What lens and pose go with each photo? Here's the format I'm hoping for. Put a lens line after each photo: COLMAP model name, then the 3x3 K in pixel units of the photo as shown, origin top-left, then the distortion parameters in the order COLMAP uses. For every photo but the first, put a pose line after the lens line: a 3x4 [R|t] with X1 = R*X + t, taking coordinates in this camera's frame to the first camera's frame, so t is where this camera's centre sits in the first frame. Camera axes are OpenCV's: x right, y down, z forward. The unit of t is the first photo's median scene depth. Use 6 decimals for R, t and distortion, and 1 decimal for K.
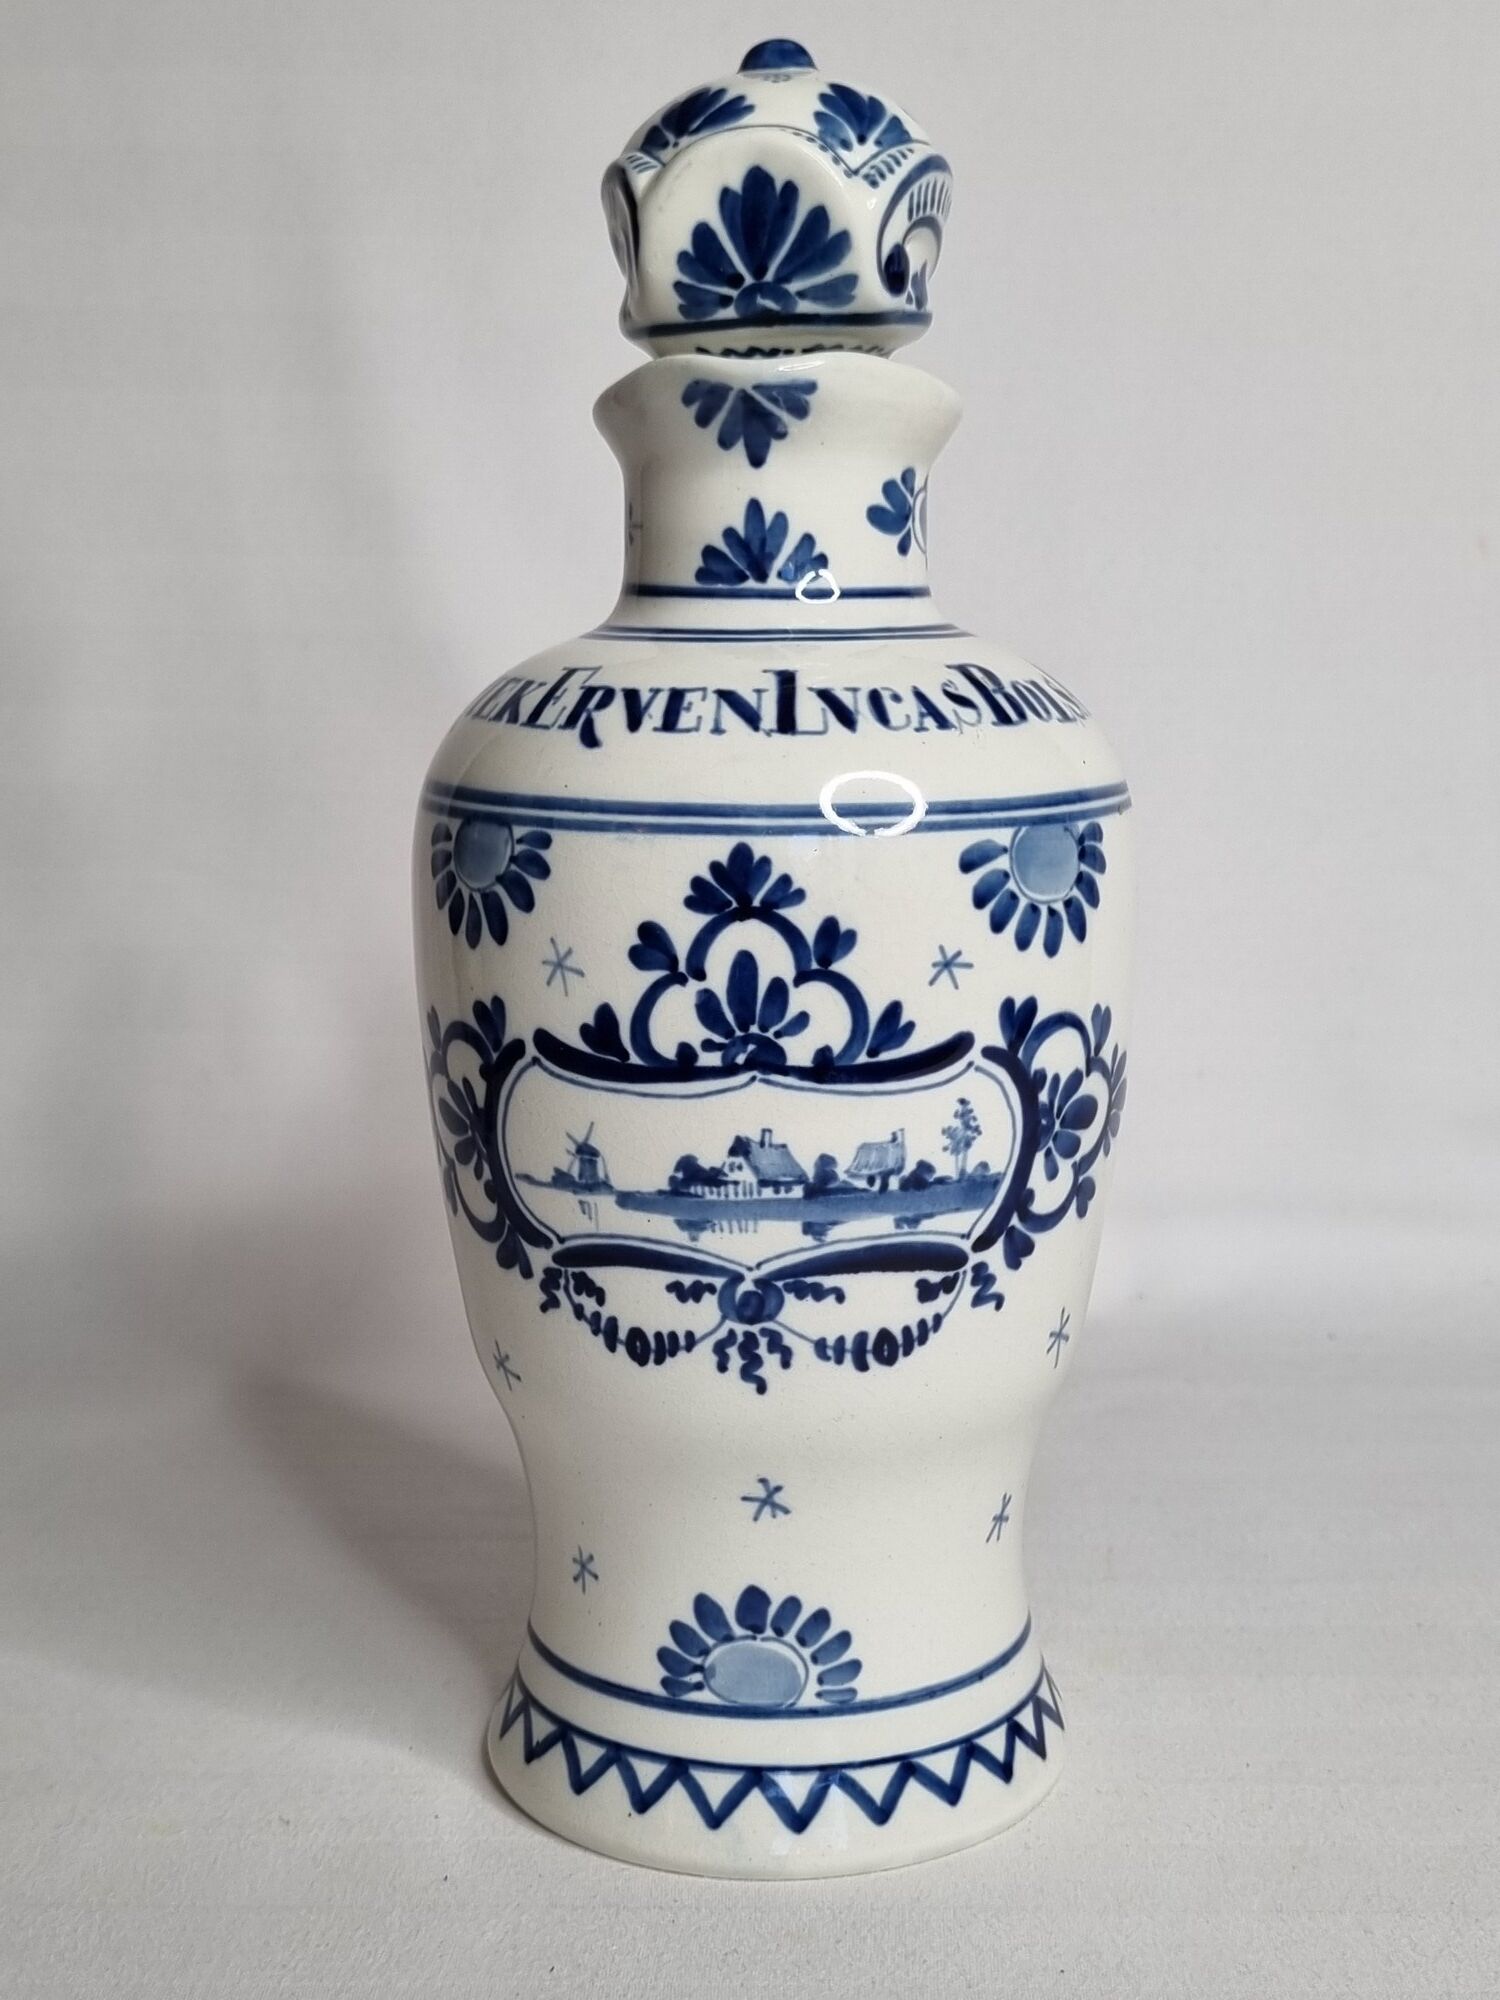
lens RADIAL K [[2843.7, 0, 729.4], [0, 2843.7, 957.4], [0, 0, 1]] dist [-0.033635, 0.000000]
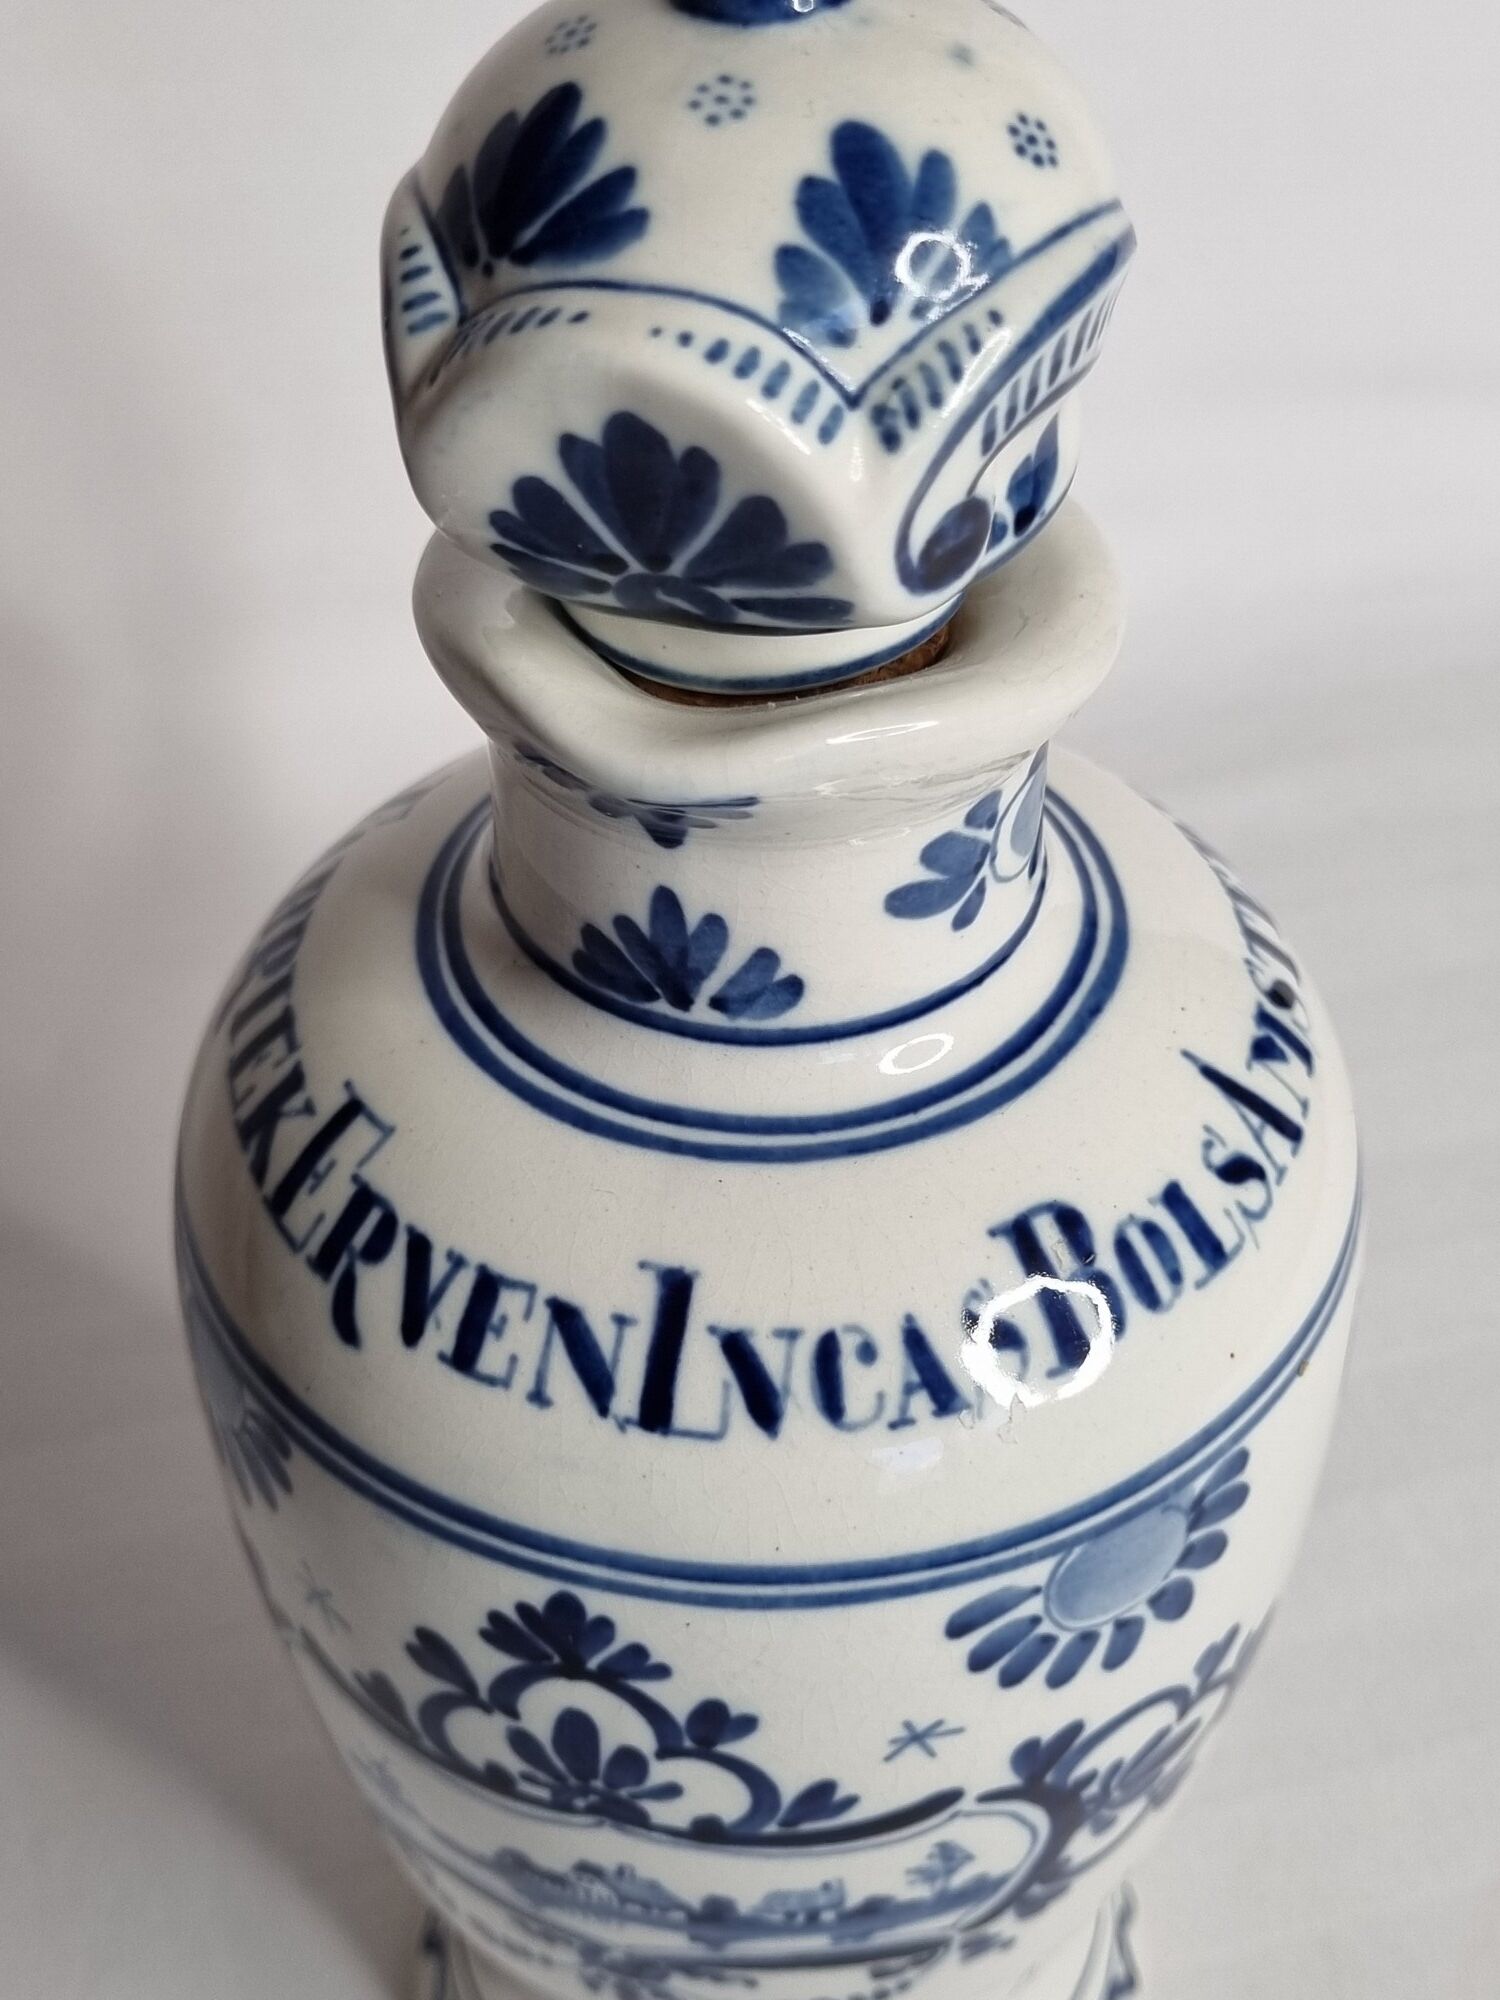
lens RADIAL K [[2843.7, 0, 729.4], [0, 2843.7, 942.9], [0, 0, 1]] dist [-0.033635, 0.000000]
pose [[0.977912, 0.130271, -0.163456, 0.111346], [-0.016811, 0.828506, 0.559729, -0.462354], [0.208341, -0.544617, 0.812395, 0.580075]]
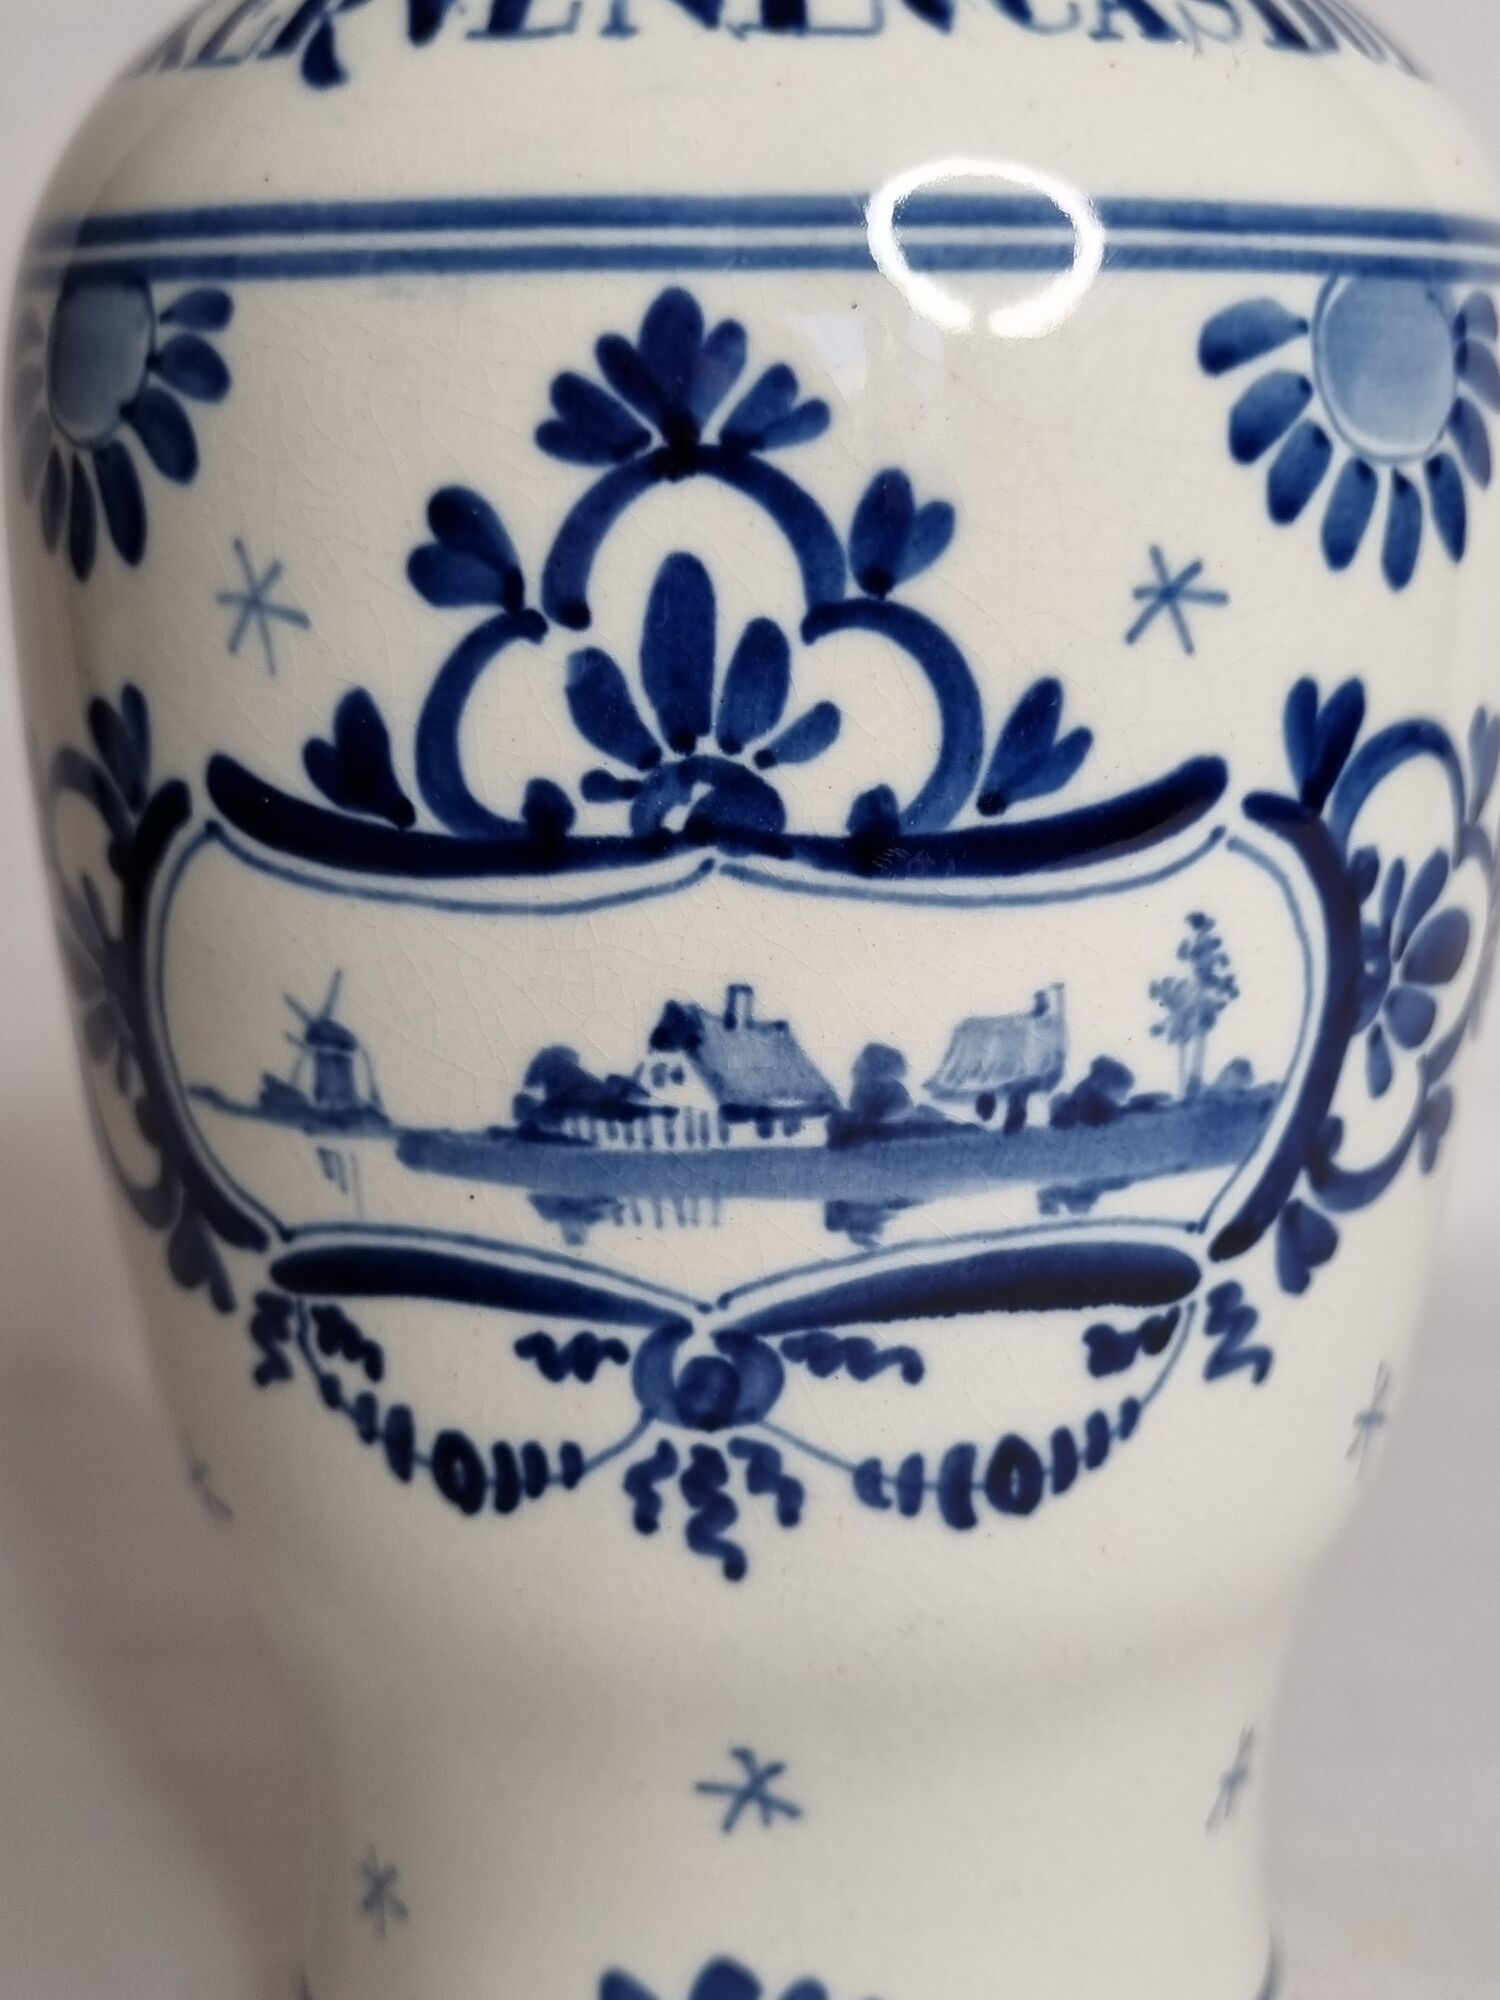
lens RADIAL K [[2843.7, 0, 772.0], [0, 2843.7, 973.0], [0, 0, 1]] dist [-0.033635, 0.000000]
pose [[0.999991, -0.002248, -0.003466, 0.018930], [0.002448, 0.998260, 0.058919, 0.032774], [0.003328, -0.058927, 0.998257, 0.563858]]
